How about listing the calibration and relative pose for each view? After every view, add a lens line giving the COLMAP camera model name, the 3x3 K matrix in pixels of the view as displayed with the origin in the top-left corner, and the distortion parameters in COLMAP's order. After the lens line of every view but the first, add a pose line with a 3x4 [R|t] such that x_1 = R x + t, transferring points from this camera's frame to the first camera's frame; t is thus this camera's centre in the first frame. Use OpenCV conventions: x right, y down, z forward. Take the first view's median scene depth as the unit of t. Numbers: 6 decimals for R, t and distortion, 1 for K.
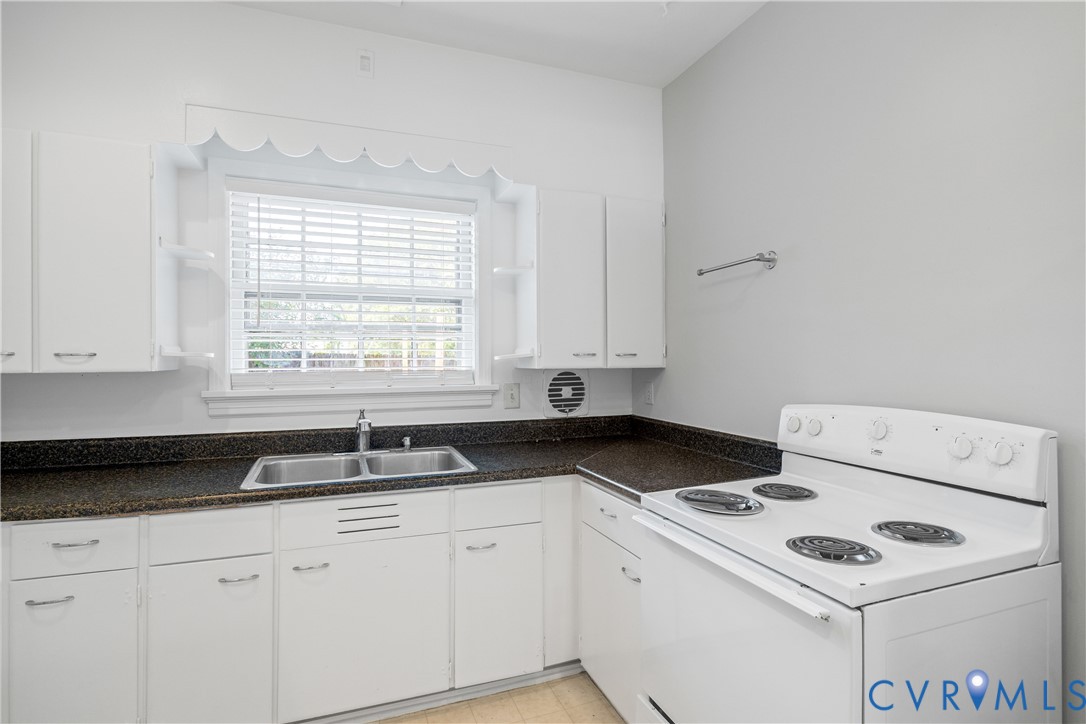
lens RADIAL K [[550.8, 0, 542.6], [0, 550.8, 354.7], [0, 0, 1]] dist [-0.006358, -0.000116]
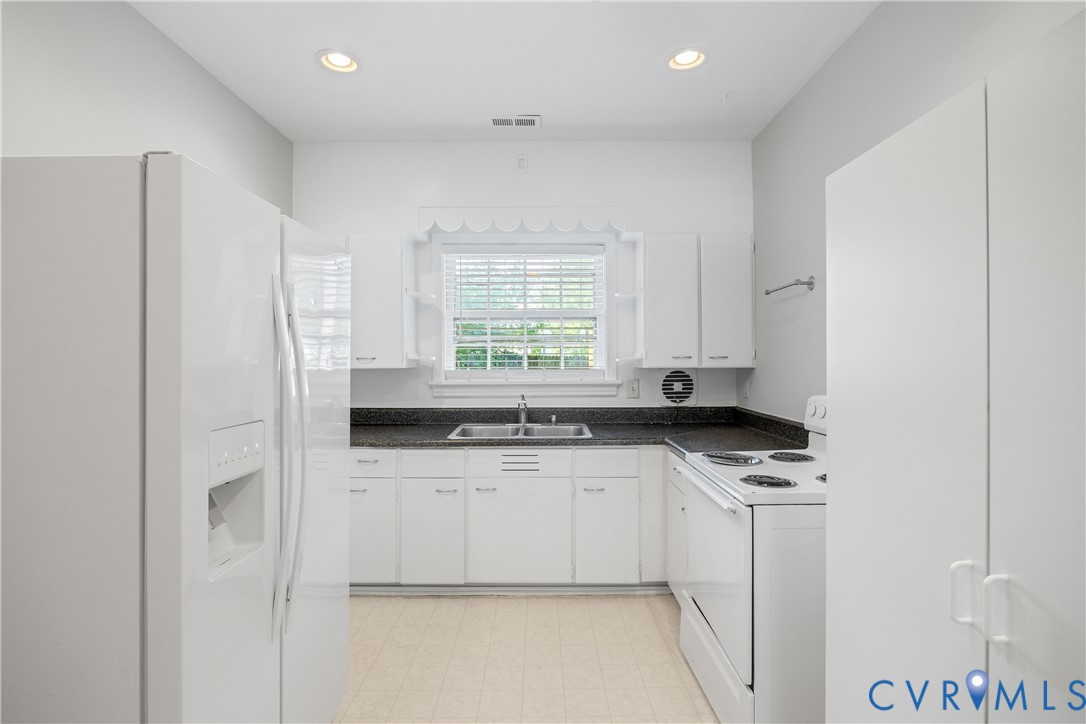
lens RADIAL K [[550.8, 0, 542.6], [0, 550.8, 354.7], [0, 0, 1]] dist [-0.006358, -0.000116]
pose [[0.933107, -0.004679, -0.359567, 0.248705], [0.003479, 0.999986, -0.003982, -0.002353], [0.359581, 0.002464, 0.933111, -0.353322]]
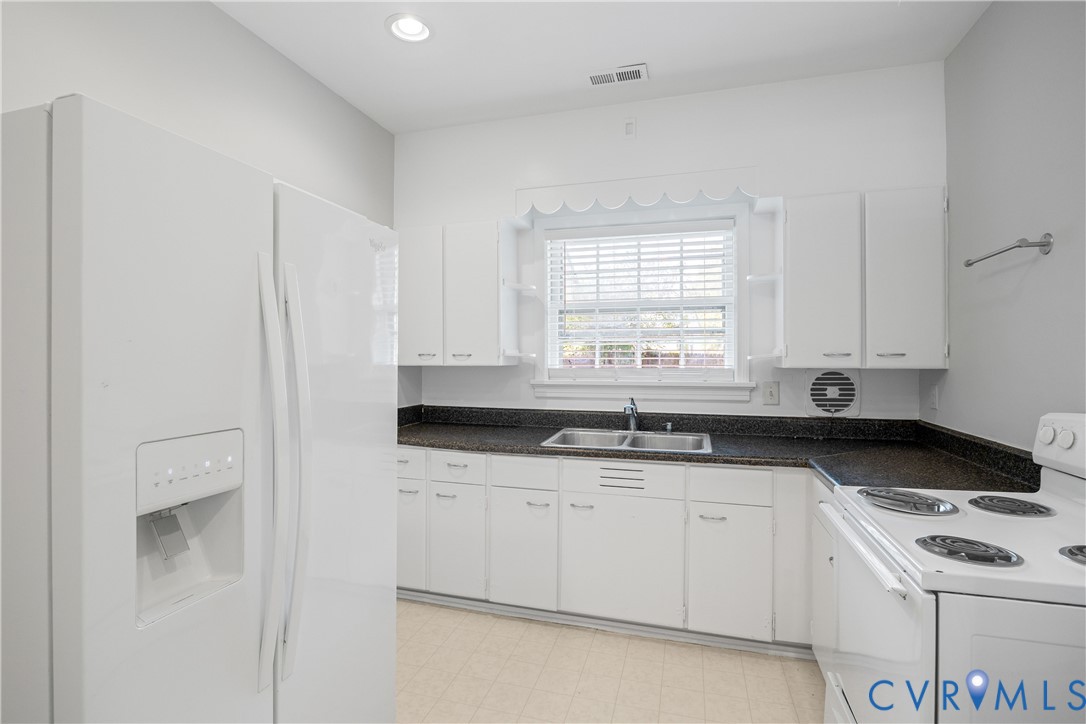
lens RADIAL K [[537.9, 0, 533.7], [0, 537.9, 357.0], [0, 0, 1]] dist [-0.004079, -0.000214]
pose [[0.789563, 0.001649, -0.613668, 0.253427], [0.000814, 0.999993, 0.003734, -0.000025], [0.613669, -0.003447, 0.789556, -0.124161]]
